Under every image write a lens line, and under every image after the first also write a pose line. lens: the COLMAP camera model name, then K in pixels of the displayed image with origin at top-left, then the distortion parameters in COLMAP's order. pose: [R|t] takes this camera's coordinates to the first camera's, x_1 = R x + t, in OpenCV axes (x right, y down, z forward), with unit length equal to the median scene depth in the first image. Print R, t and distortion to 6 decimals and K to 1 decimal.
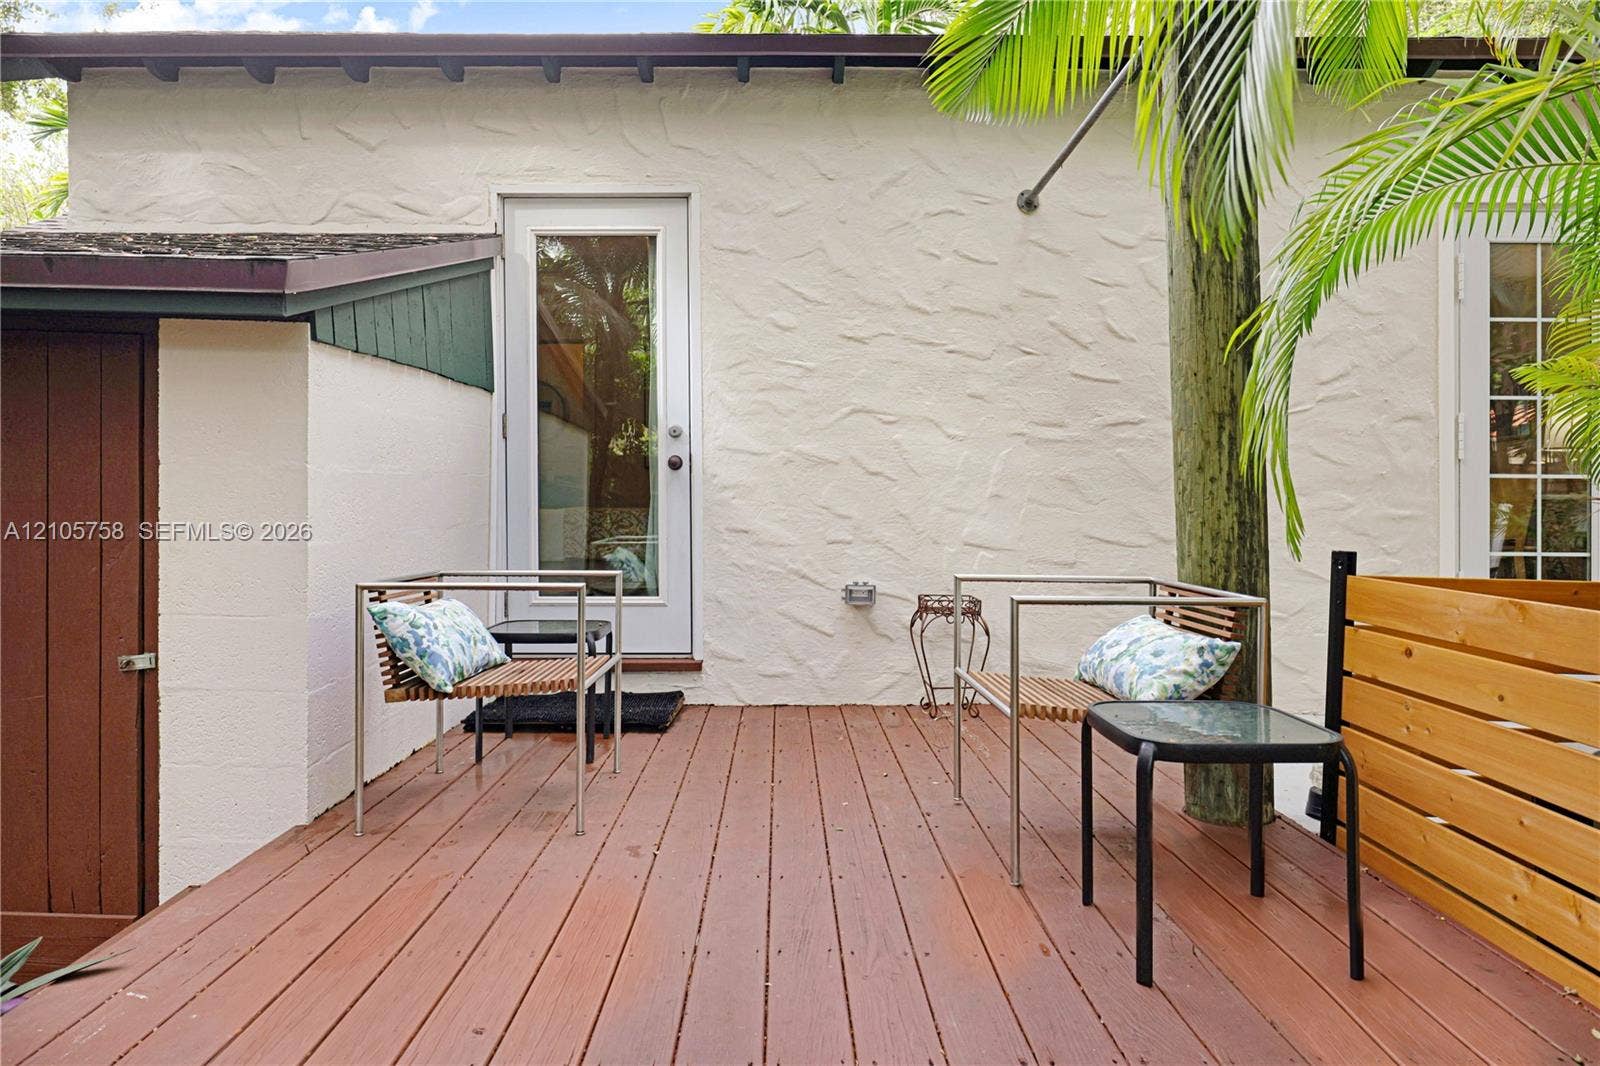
lens RADIAL K [[995.1, 0, 799.2], [0, 995.1, 530.8], [0, 0, 1]] dist [-0.006327, -0.002249]
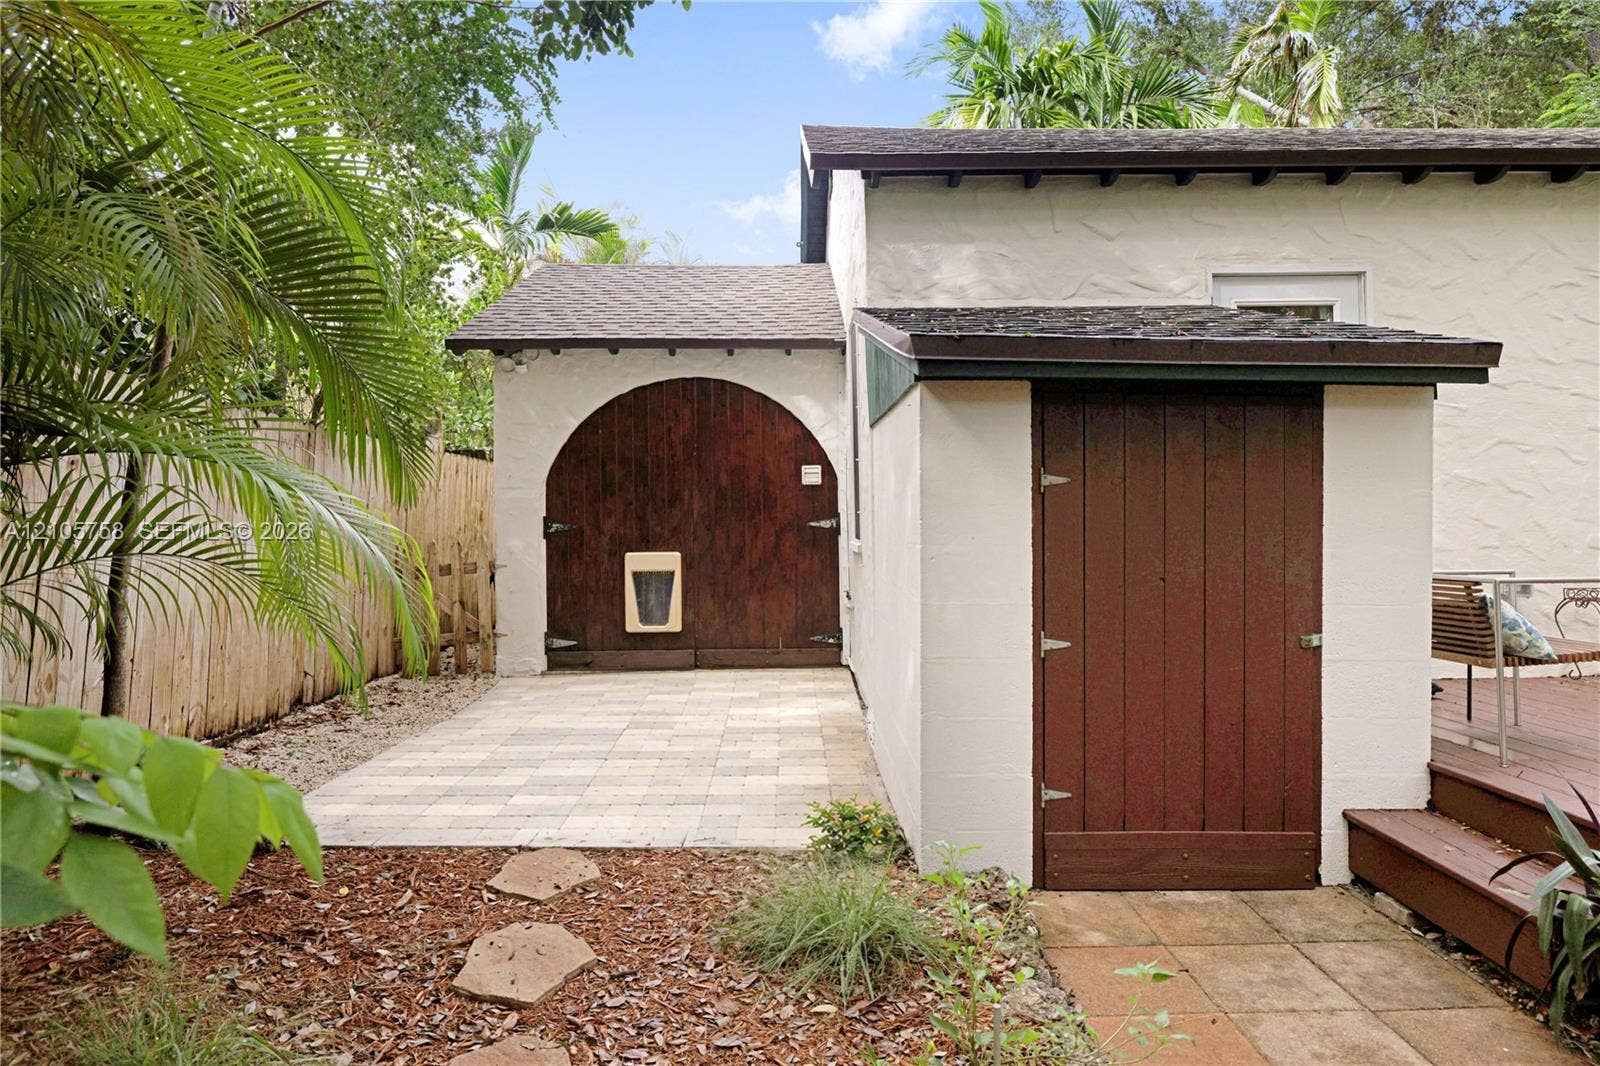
lens RADIAL K [[922.1, 0, 810.0], [0, 922.1, 521.0], [0, 0, 1]] dist [-0.003892, -0.002673]
pose [[0.999840, -0.015700, 0.008541, -0.825763], [0.015927, 0.999503, -0.027198, -0.003821], [-0.008109, 0.027330, 0.999594, -0.148362]]
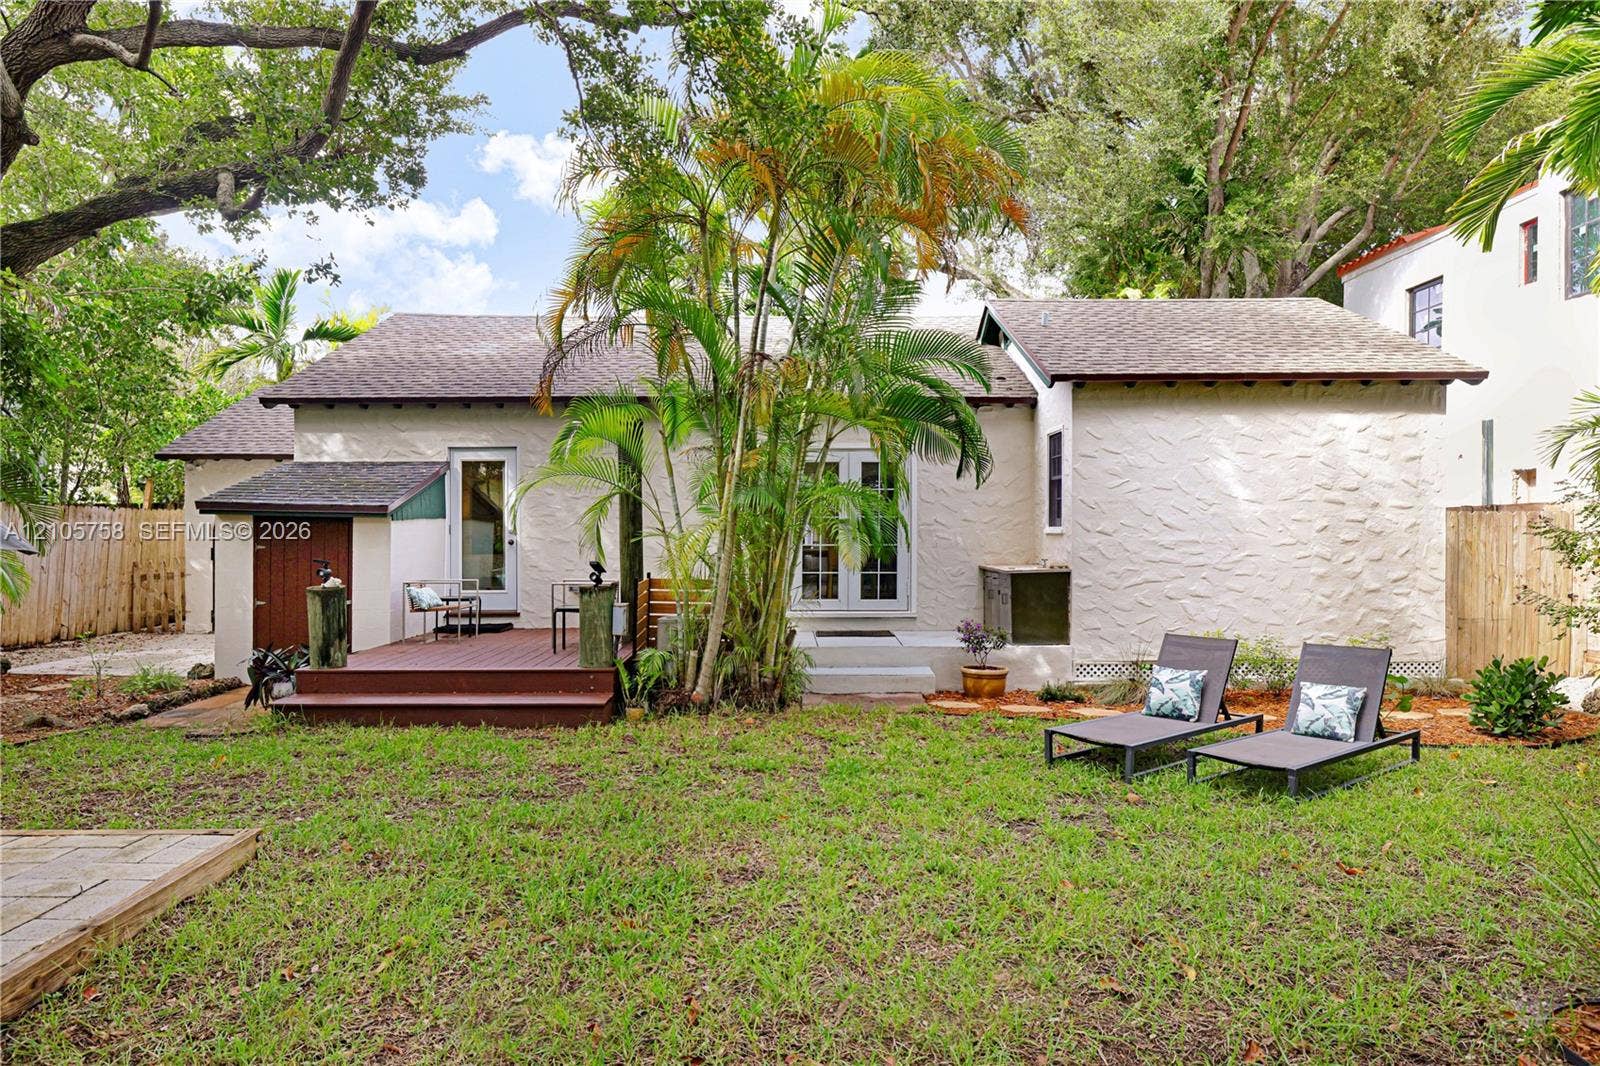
lens RADIAL K [[995.1, 0, 808.9], [0, 995.1, 531.7], [0, 0, 1]] dist [-0.006327, -0.002249]
pose [[0.999965, -0.007555, 0.003606, 0.711807], [0.007641, 0.999672, -0.024463, -0.023859], [-0.003420, 0.024489, 0.999694, -1.825085]]
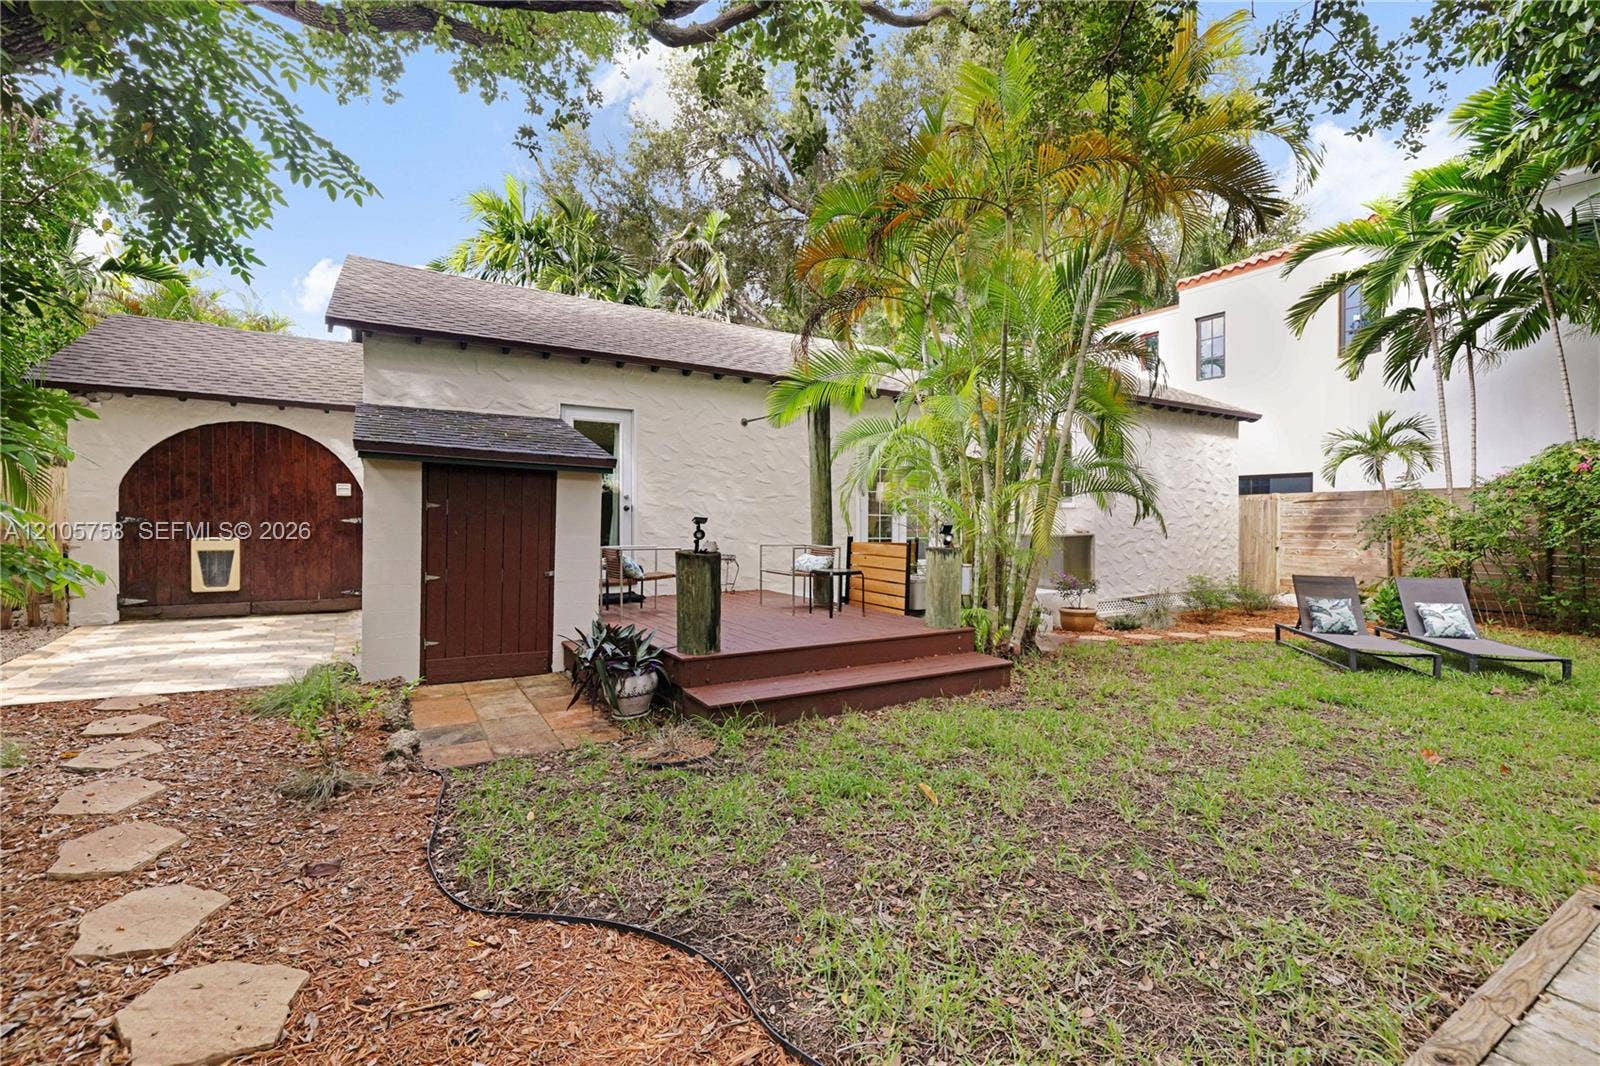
lens RADIAL K [[679.7, 0, 794.2], [0, 679.7, 528.2], [0, 0, 1]] dist [-0.002150, -0.003033]
pose [[0.861160, -0.005023, 0.508309, -0.682292], [0.008290, 0.999957, -0.004163, -0.002288], [-0.508267, 0.007799, 0.861164, -0.838825]]
